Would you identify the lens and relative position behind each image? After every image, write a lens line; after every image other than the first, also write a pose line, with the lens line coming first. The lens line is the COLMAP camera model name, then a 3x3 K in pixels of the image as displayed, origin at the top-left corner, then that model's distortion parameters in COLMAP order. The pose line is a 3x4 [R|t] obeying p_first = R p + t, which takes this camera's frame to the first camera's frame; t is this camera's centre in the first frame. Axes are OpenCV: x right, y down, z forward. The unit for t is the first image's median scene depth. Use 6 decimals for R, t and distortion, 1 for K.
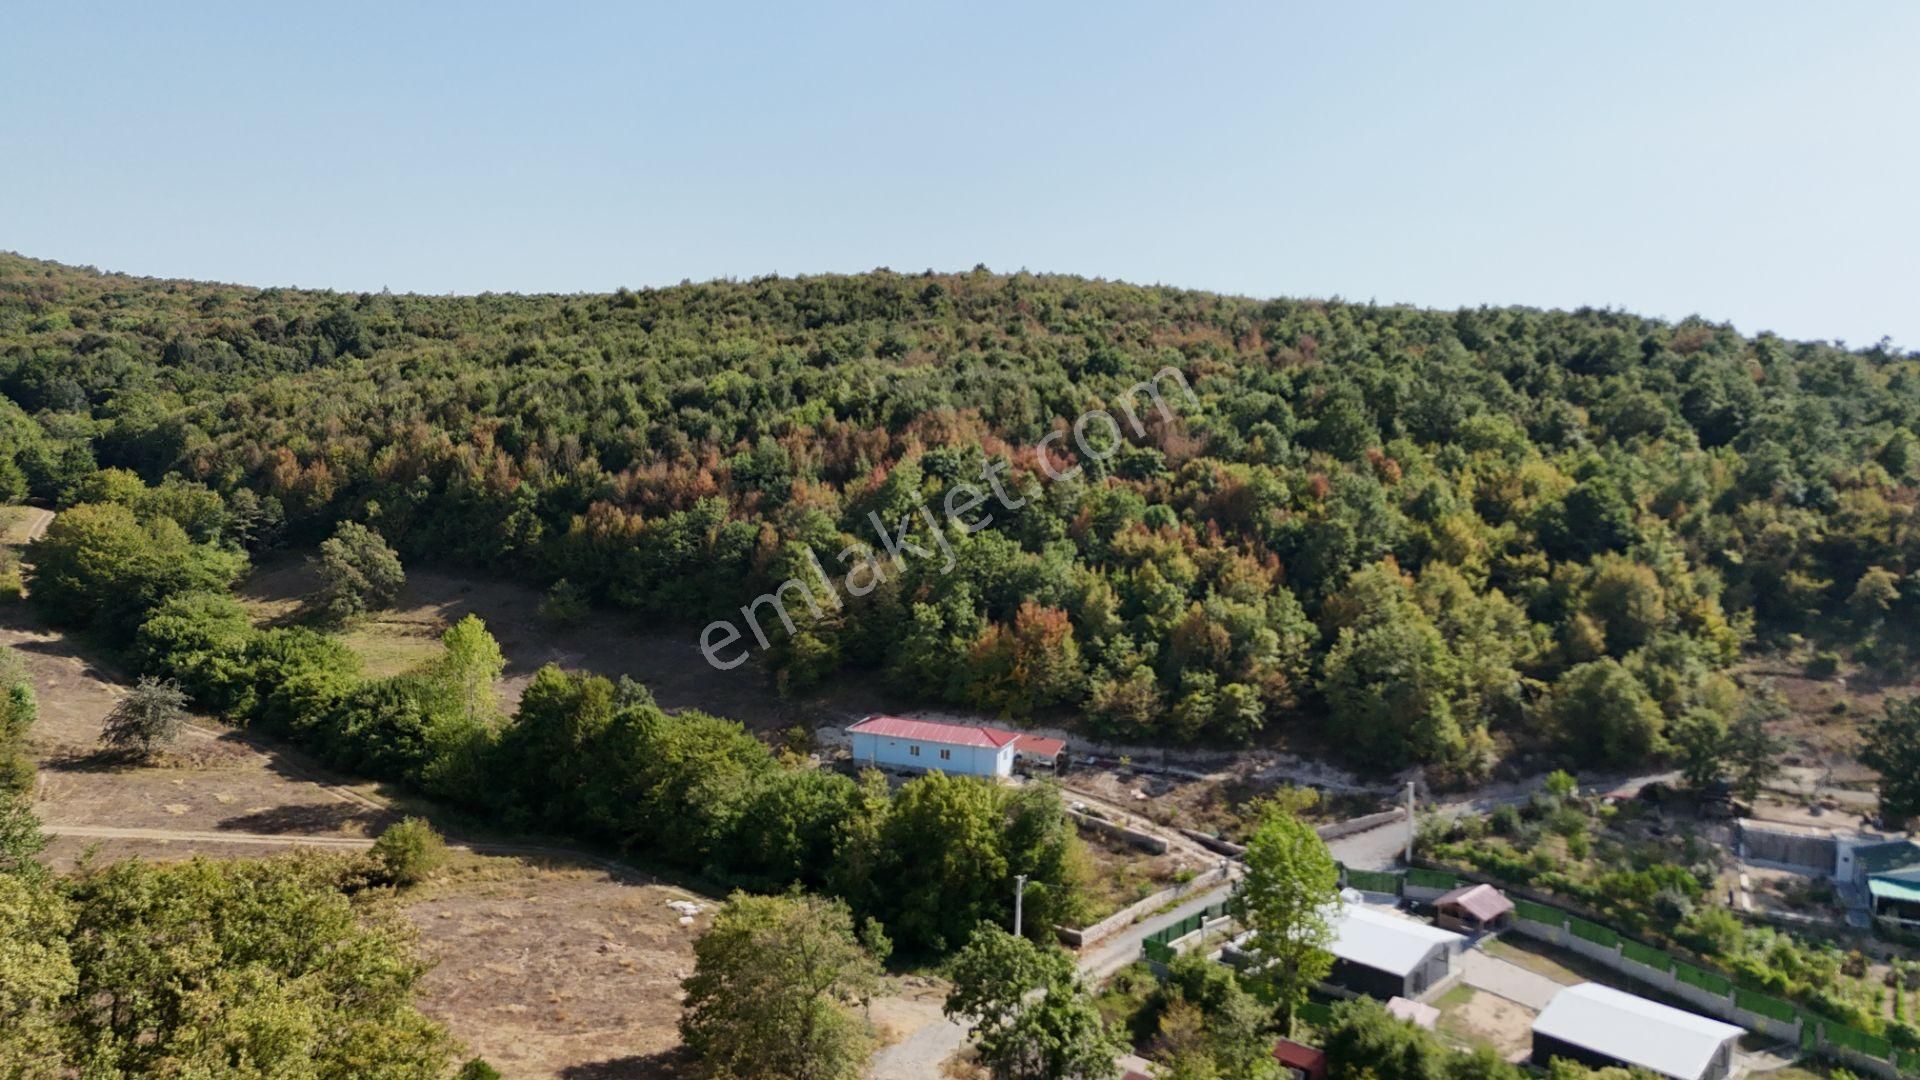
lens RADIAL K [[1411.6, 0, 961.8], [0, 1411.6, 539.3], [0, 0, 1]] dist [0.077907, -0.073554]
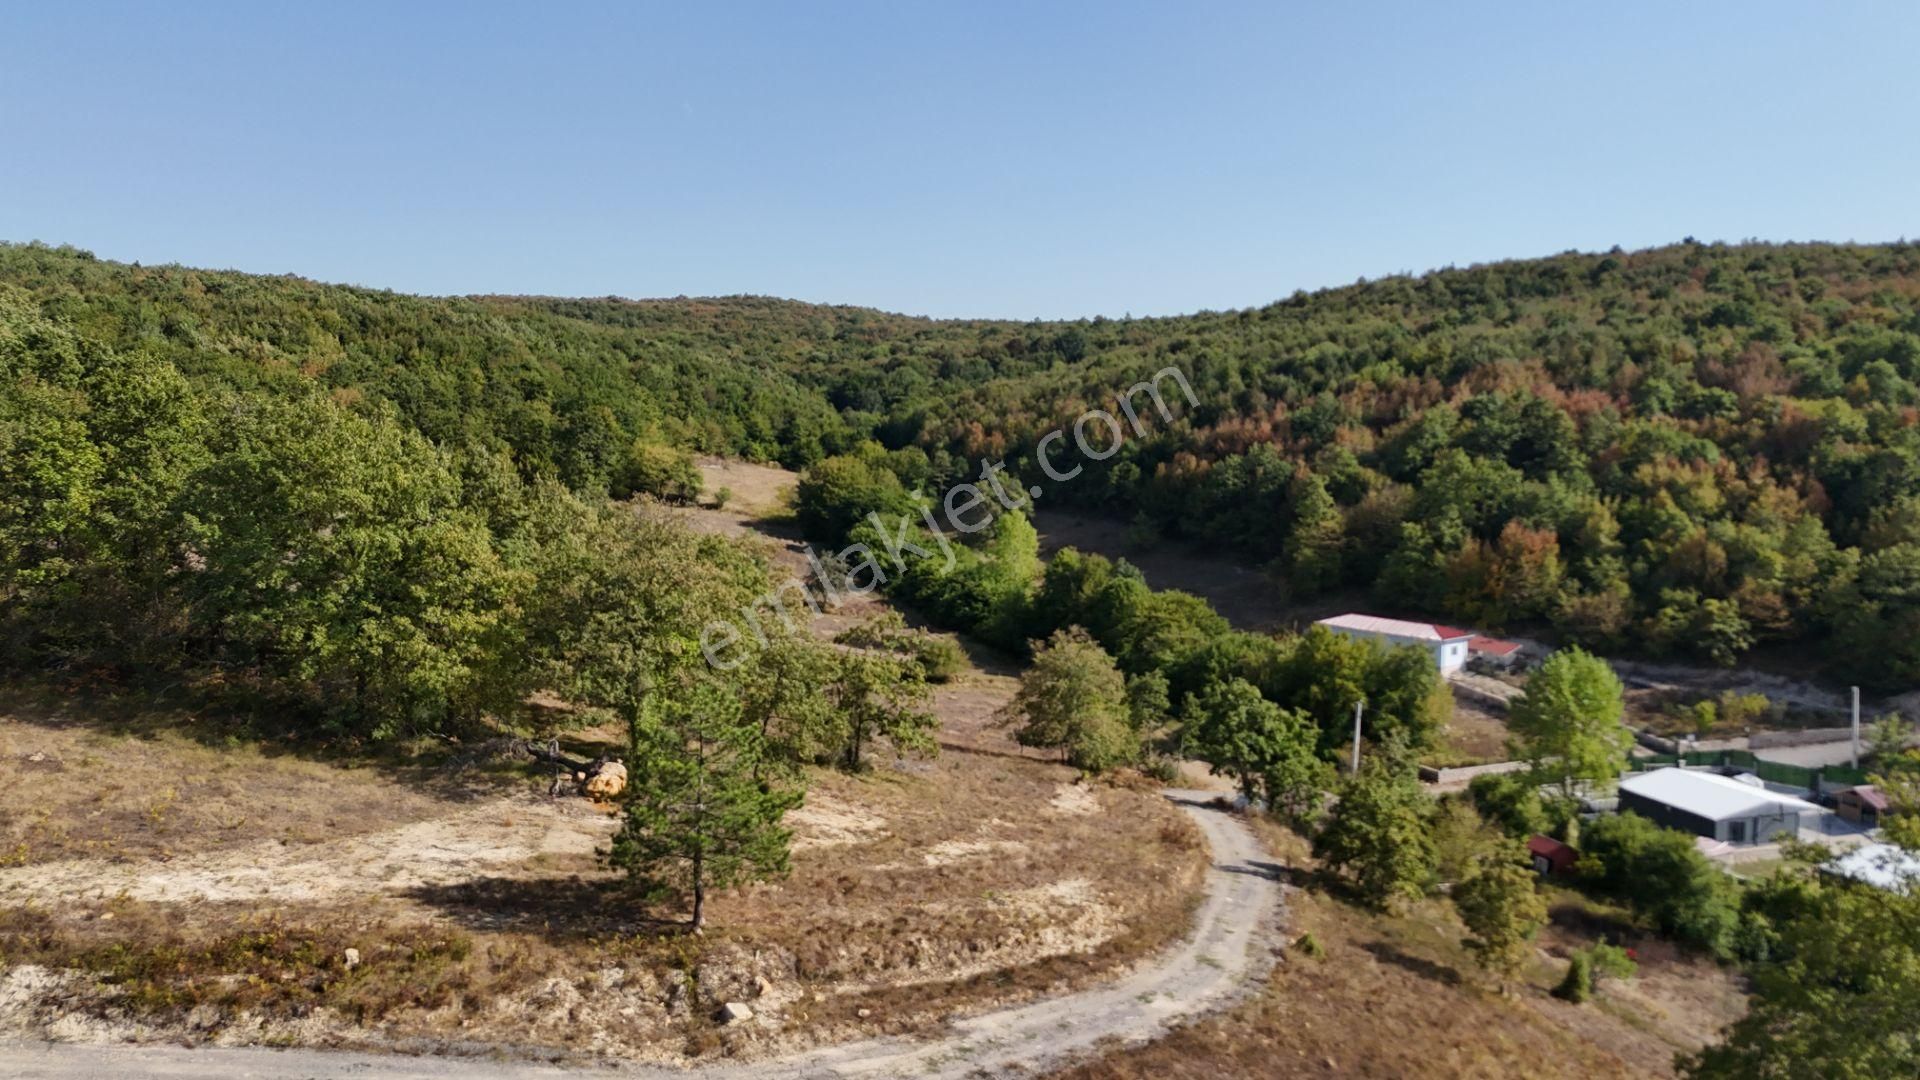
lens RADIAL K [[1411.6, 0, 959.4], [0, 1411.6, 543.2], [0, 0, 1]] dist [0.077907, -0.073554]
pose [[0.859027, 0.025229, -0.511309, 0.219126], [-0.035353, 0.999324, -0.010086, 0.079071], [0.510708, 0.026740, 0.859338, -0.118704]]
